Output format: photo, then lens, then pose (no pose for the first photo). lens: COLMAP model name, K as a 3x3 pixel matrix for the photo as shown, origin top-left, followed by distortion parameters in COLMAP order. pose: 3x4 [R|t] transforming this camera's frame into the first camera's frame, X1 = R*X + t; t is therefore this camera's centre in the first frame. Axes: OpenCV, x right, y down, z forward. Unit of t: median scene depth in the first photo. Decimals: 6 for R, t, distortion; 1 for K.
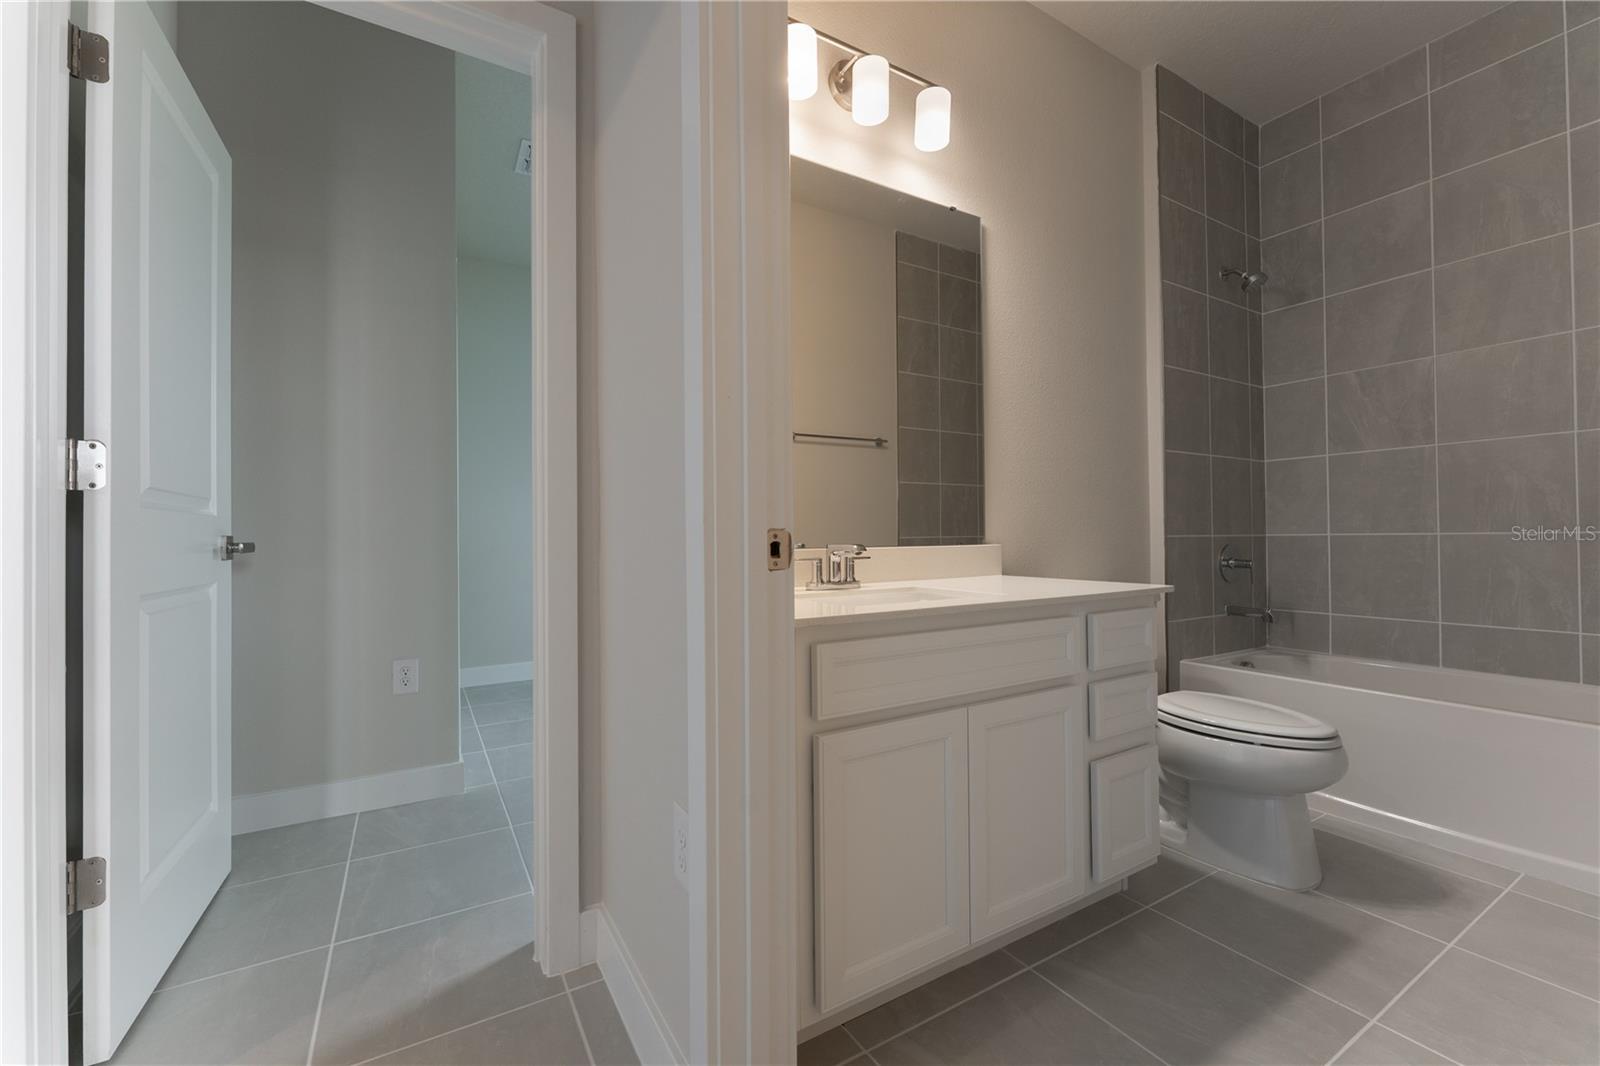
lens RADIAL K [[638.6, 0, 797.7], [0, 638.6, 532.3], [0, 0, 1]] dist [-0.002200, -0.000975]
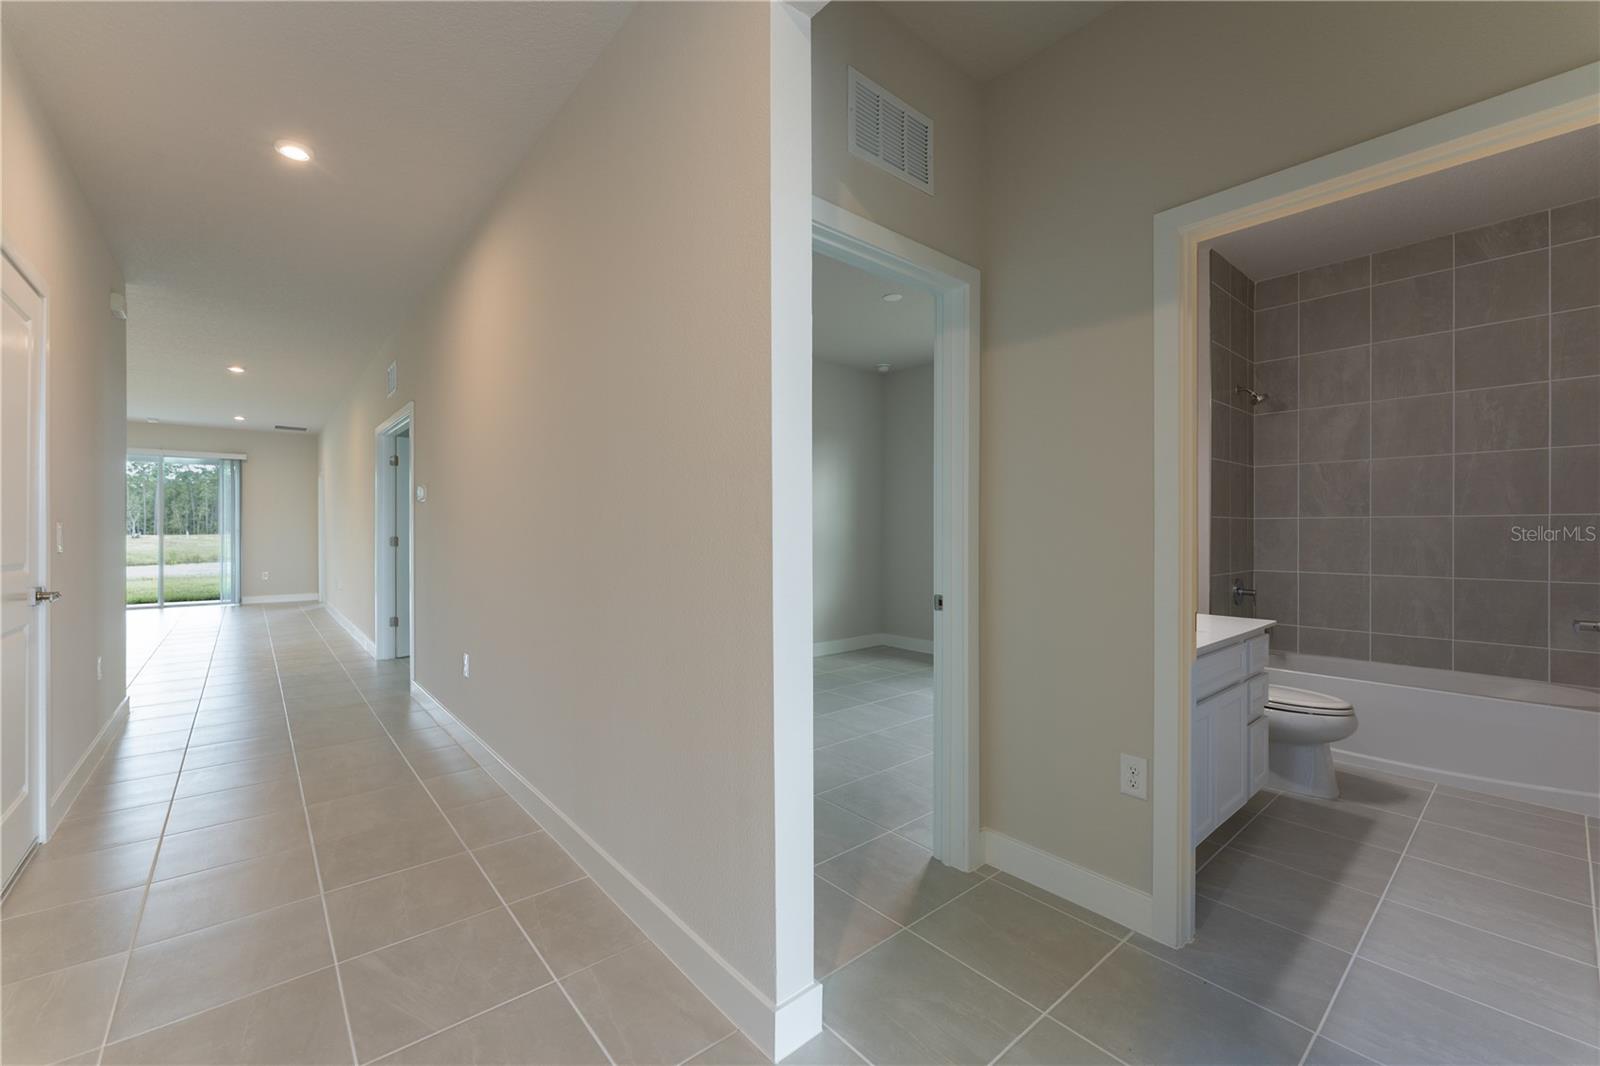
lens RADIAL K [[638.6, 0, 799.4], [0, 638.6, 533.6], [0, 0, 1]] dist [-0.002200, -0.000975]
pose [[0.986126, 0.010110, 0.165693, -0.613016], [-0.012302, 0.999850, 0.012206, -0.099967], [-0.165545, -0.014075, 0.986102, -0.290782]]
